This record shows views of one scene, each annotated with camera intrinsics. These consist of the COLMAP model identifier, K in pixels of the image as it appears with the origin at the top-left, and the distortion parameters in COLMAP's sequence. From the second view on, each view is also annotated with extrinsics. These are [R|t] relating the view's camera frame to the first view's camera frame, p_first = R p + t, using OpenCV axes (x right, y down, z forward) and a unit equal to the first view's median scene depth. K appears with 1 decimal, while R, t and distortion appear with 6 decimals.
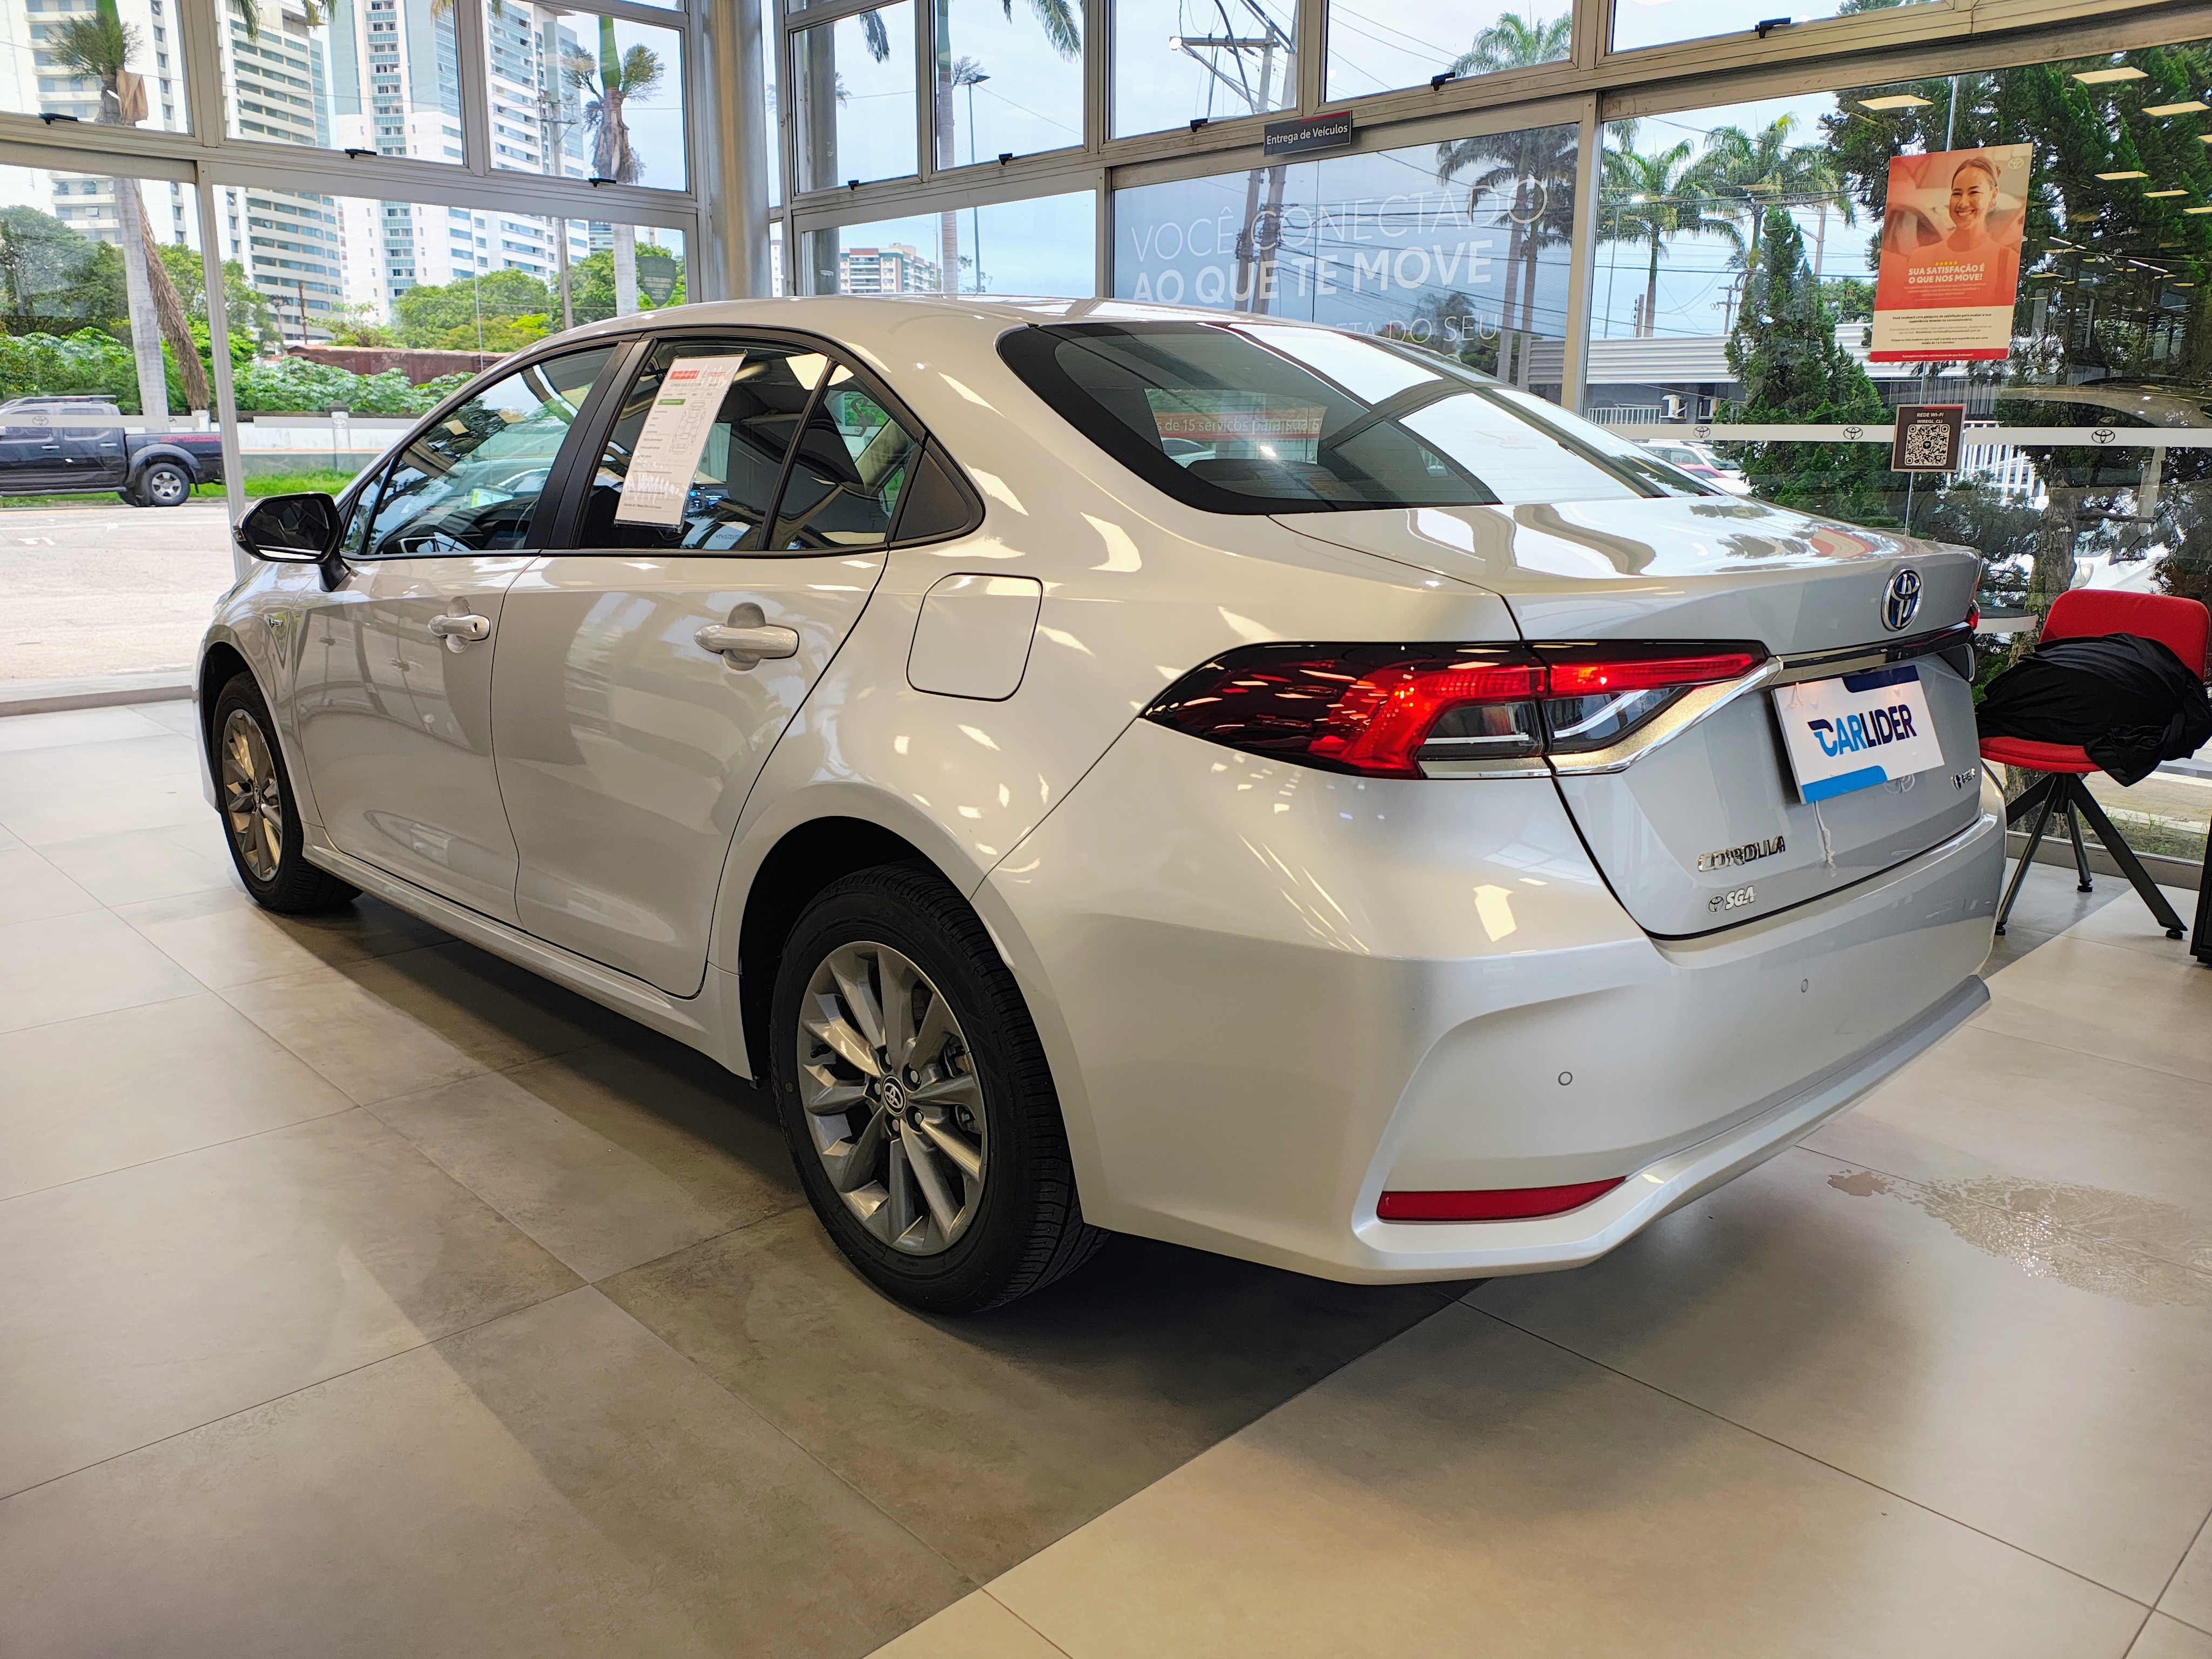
lens RADIAL K [[1639.4, 0, 1106.0], [0, 1639.4, 829.5], [0, 0, 1]] dist [0.024729, -0.005556]
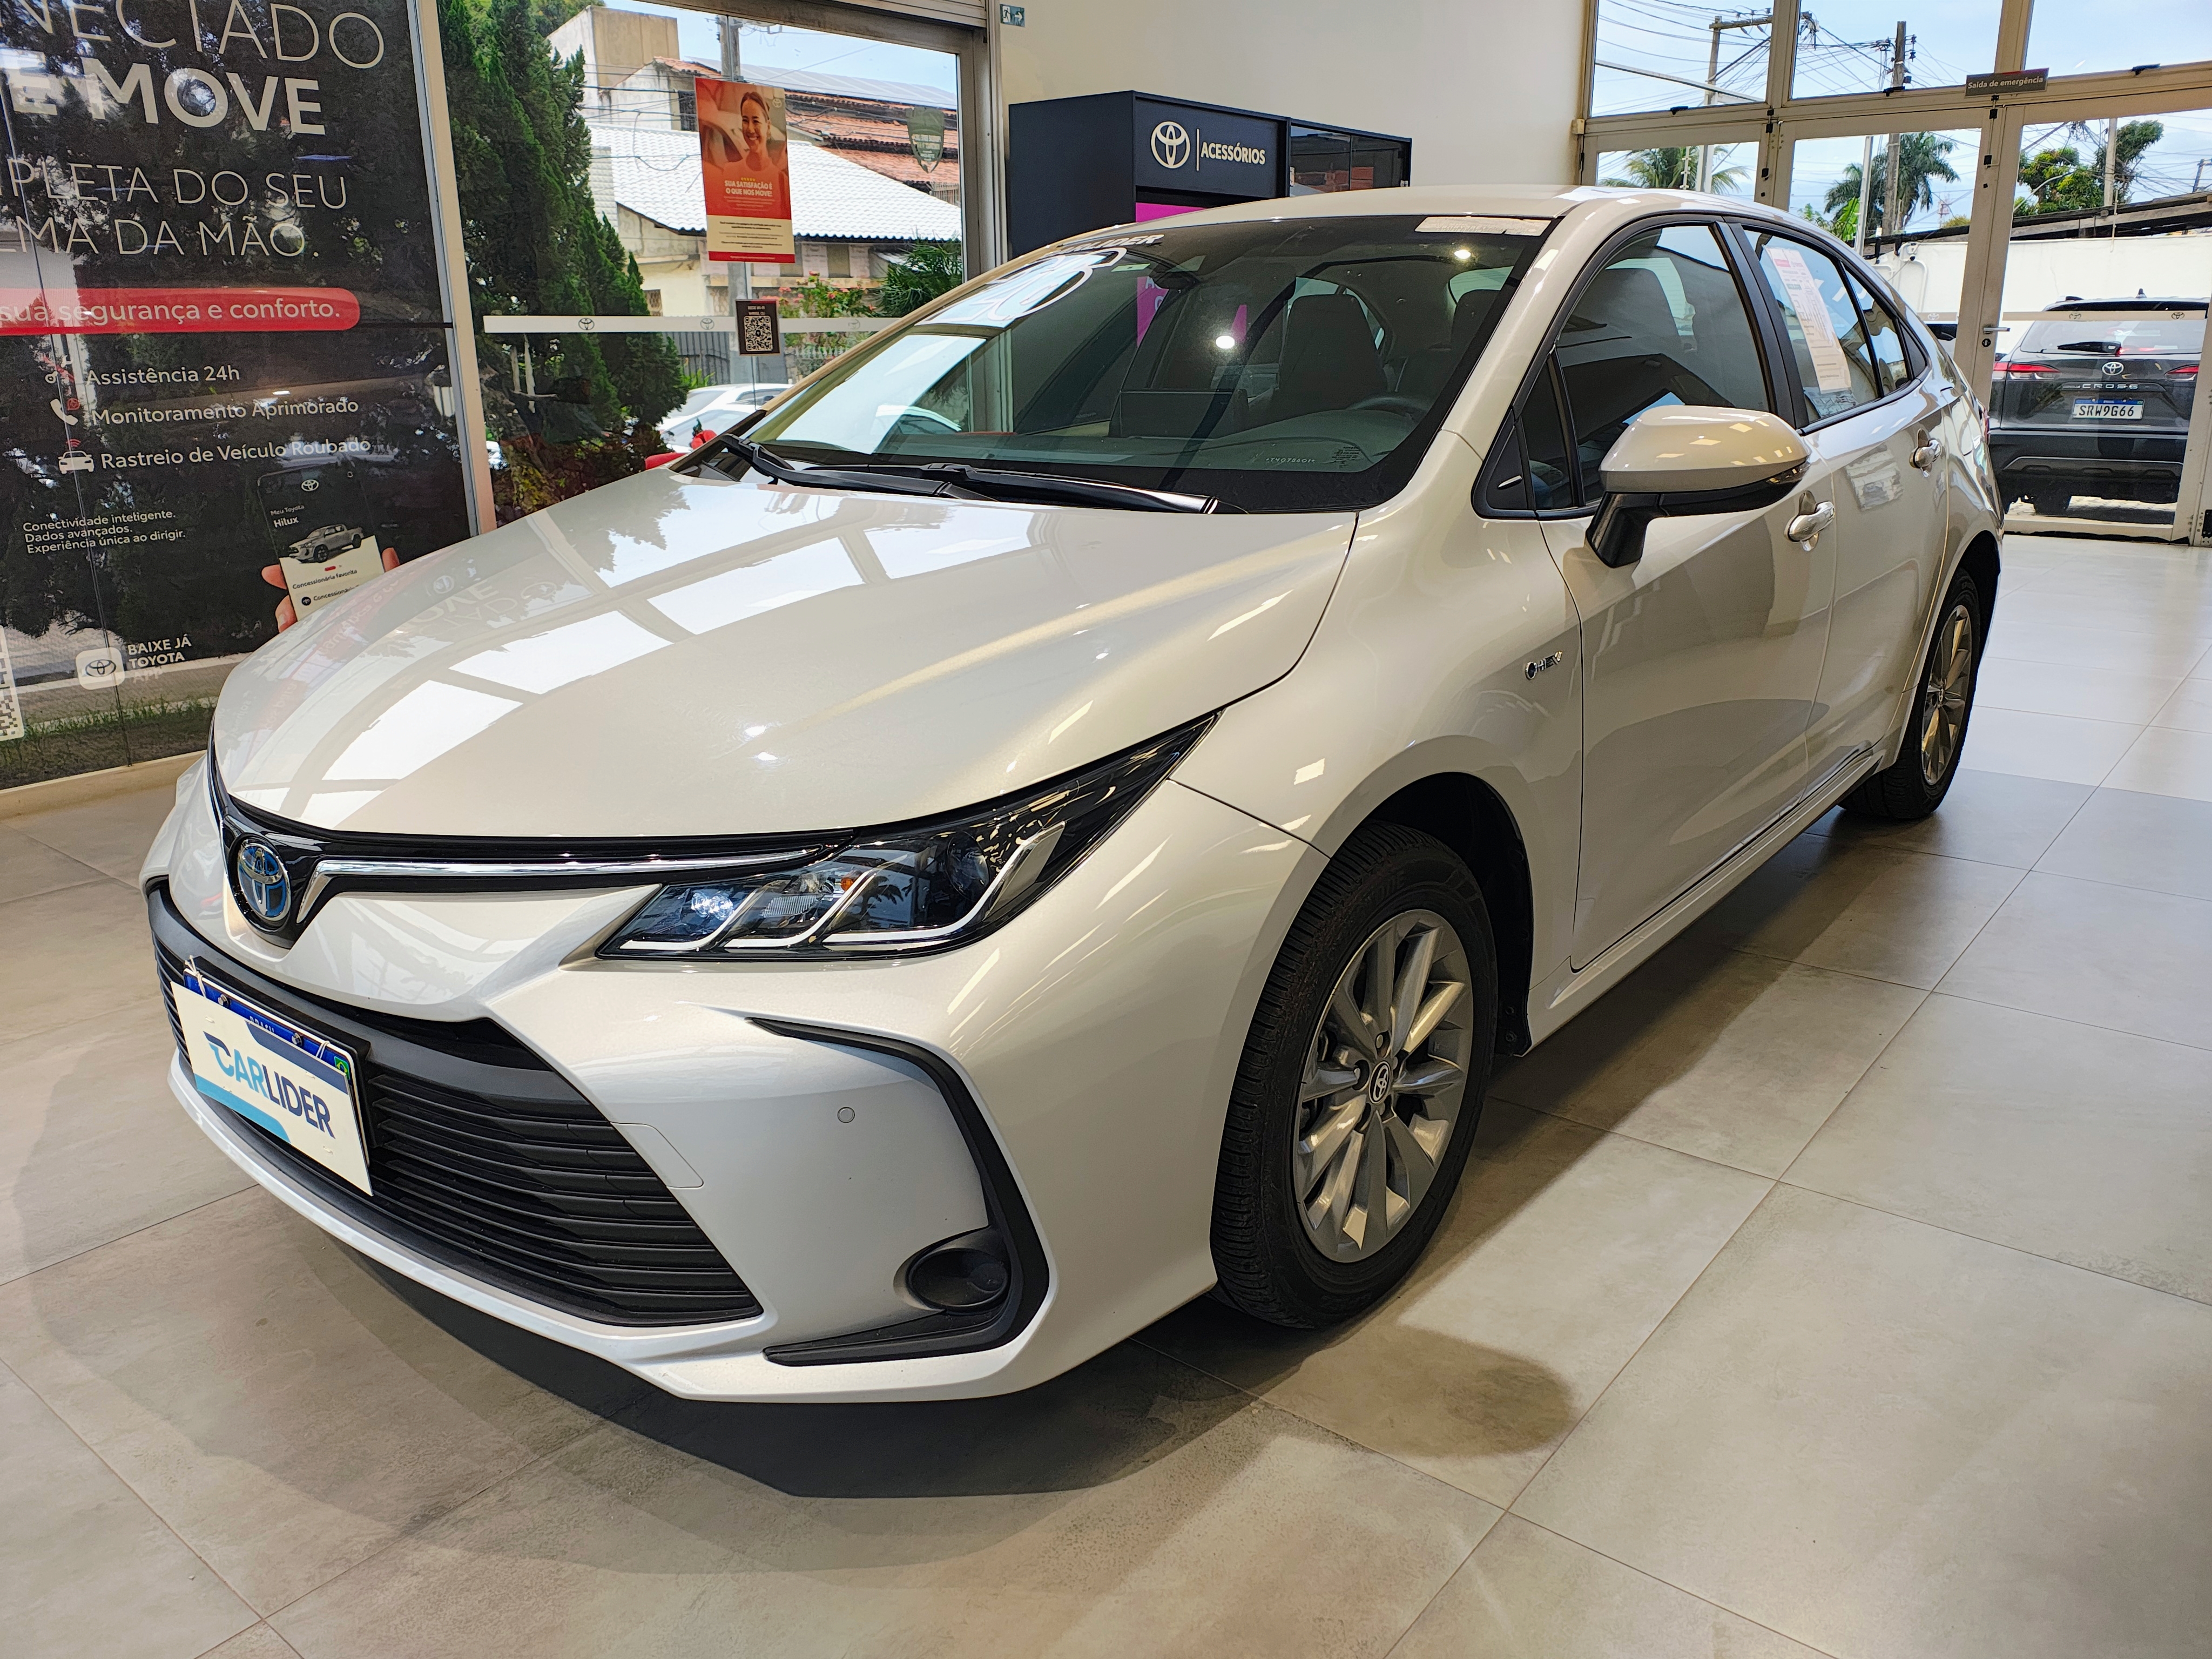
lens RADIAL K [[1639.4, 0, 1106.0], [0, 1639.4, 829.5], [0, 0, 1]] dist [0.024729, -0.005556]
pose [[-0.121635, -0.298658, 0.946577, -0.829928], [0.258997, 0.911070, 0.320736, -0.233346], [-0.958189, 0.284173, -0.033466, 0.949270]]
